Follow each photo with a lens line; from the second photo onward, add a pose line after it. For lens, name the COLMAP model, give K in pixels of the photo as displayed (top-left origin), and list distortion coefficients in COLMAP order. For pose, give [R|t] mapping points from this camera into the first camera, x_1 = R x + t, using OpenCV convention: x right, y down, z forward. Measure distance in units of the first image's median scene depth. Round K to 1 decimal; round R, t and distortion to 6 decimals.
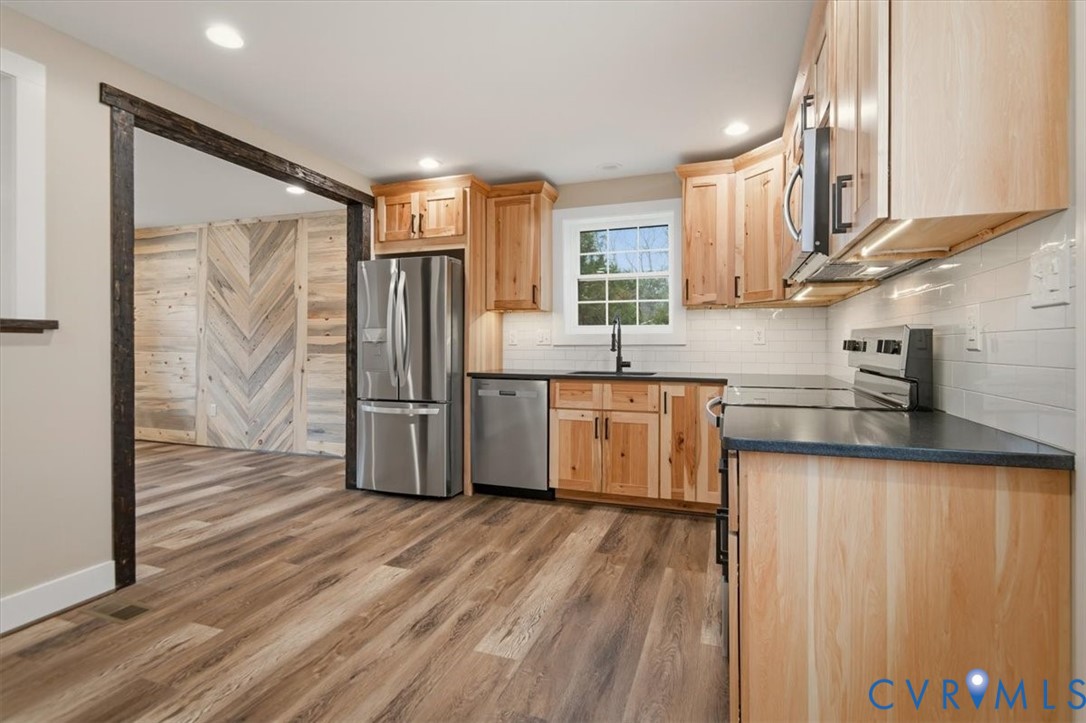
lens RADIAL K [[504.4, 0, 567.5], [0, 504.4, 339.0], [0, 0, 1]] dist [0.001556, -0.002066]
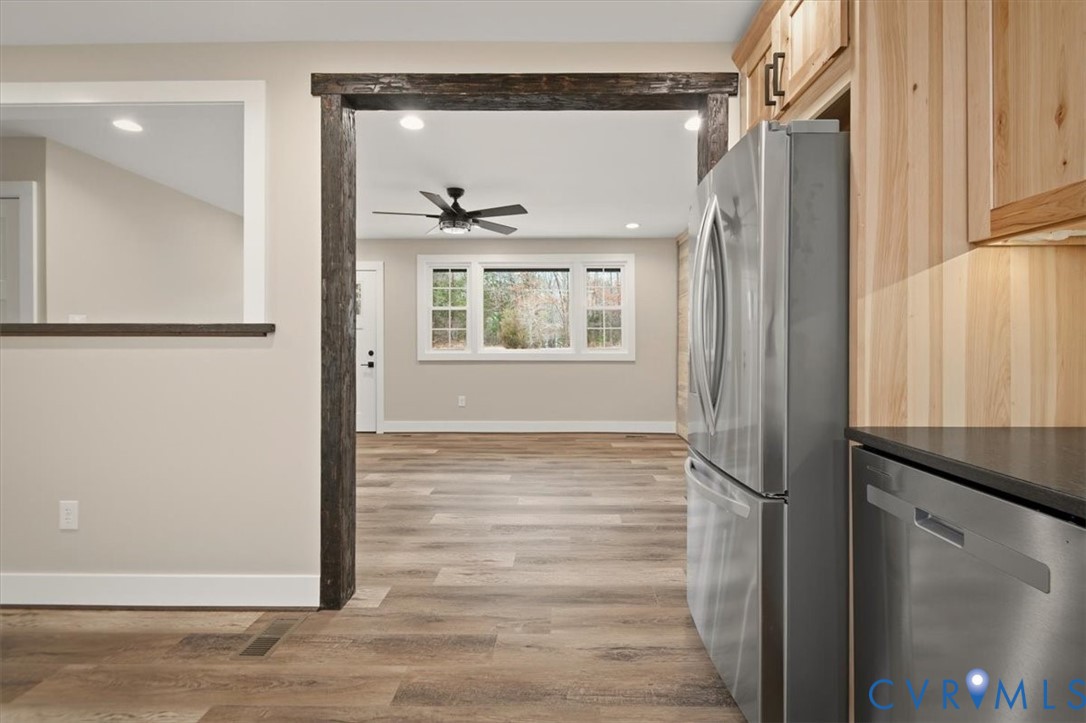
lens RADIAL K [[504.4, 0, 557.6], [0, 504.4, 345.6], [0, 0, 1]] dist [0.001556, -0.002066]
pose [[0.297295, 0.002101, -0.954783, 0.090563], [0.010876, 0.999925, 0.005587, 0.005139], [0.954724, -0.012045, 0.297250, 0.790240]]
